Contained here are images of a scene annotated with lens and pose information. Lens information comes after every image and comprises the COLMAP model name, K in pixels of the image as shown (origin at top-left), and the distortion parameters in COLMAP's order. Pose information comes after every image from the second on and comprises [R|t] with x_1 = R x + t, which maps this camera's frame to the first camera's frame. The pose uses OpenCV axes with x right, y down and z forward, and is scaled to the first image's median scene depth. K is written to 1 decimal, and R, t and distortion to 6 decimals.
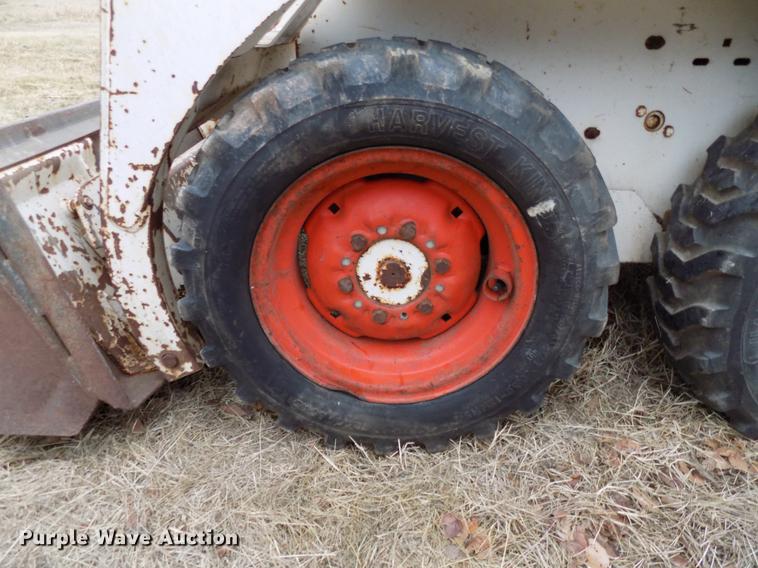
lens RADIAL K [[492.3, 0, 379.0], [0, 492.3, 284.0], [0, 0, 1]] dist [-0.004756, -0.001043]
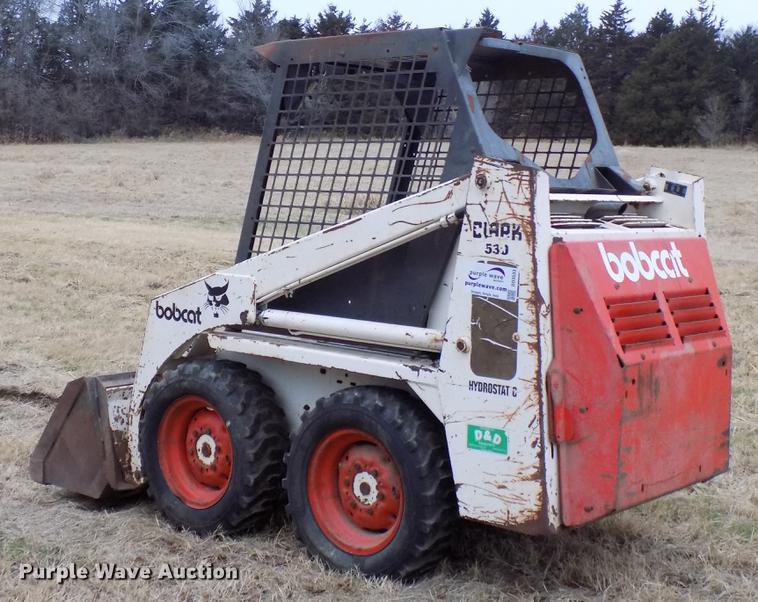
lens RADIAL K [[1183.8, 0, 379.0], [0, 1183.8, 301.0], [0, 0, 1]] dist [-0.011251, -0.044411]
pose [[0.777606, 0.079894, -0.623656, 4.230194], [-0.316892, 0.906501, -0.278989, 0.664898], [0.543055, 0.414575, 0.730218, -3.036760]]
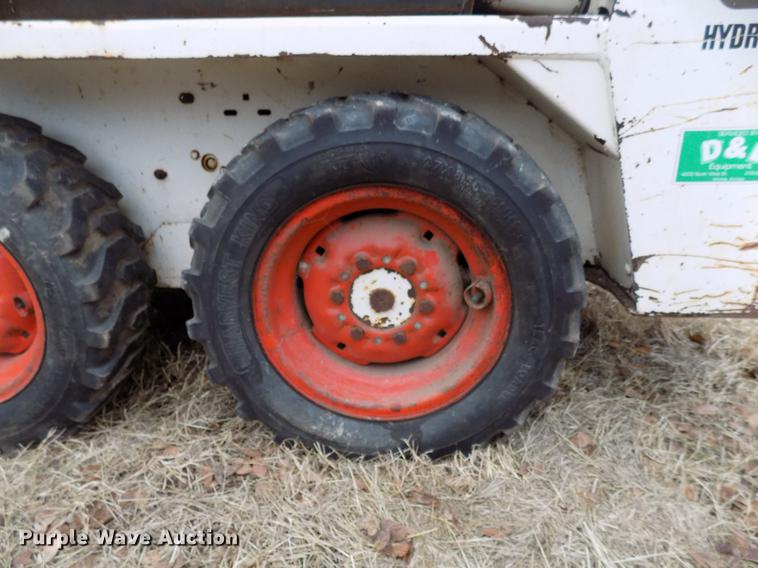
lens RADIAL K [[505.0, 0, 379.0], [0, 505.0, 284.0], [0, 0, 1]] dist [-0.070299, 0.063616]
pose [[0.999555, 0.002628, -0.029726, 1.090510], [-0.005411, 0.995565, -0.093922, 0.062777], [0.029348, 0.094041, 0.995136, -0.136959]]
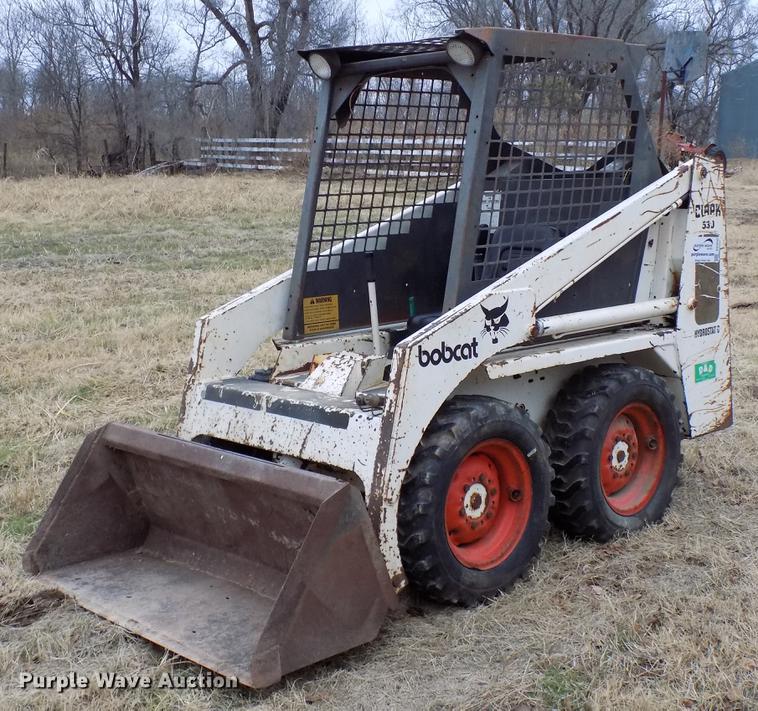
lens RADIAL K [[1192.4, 0, 379.0], [0, 1192.4, 355.5], [0, 0, 1]] dist [0.001275, -0.075452]
pose [[0.701508, -0.126190, 0.701400, -3.684247], [0.352550, 0.916783, -0.187664, 0.213552], [-0.619350, 0.378927, 0.687619, -2.390331]]
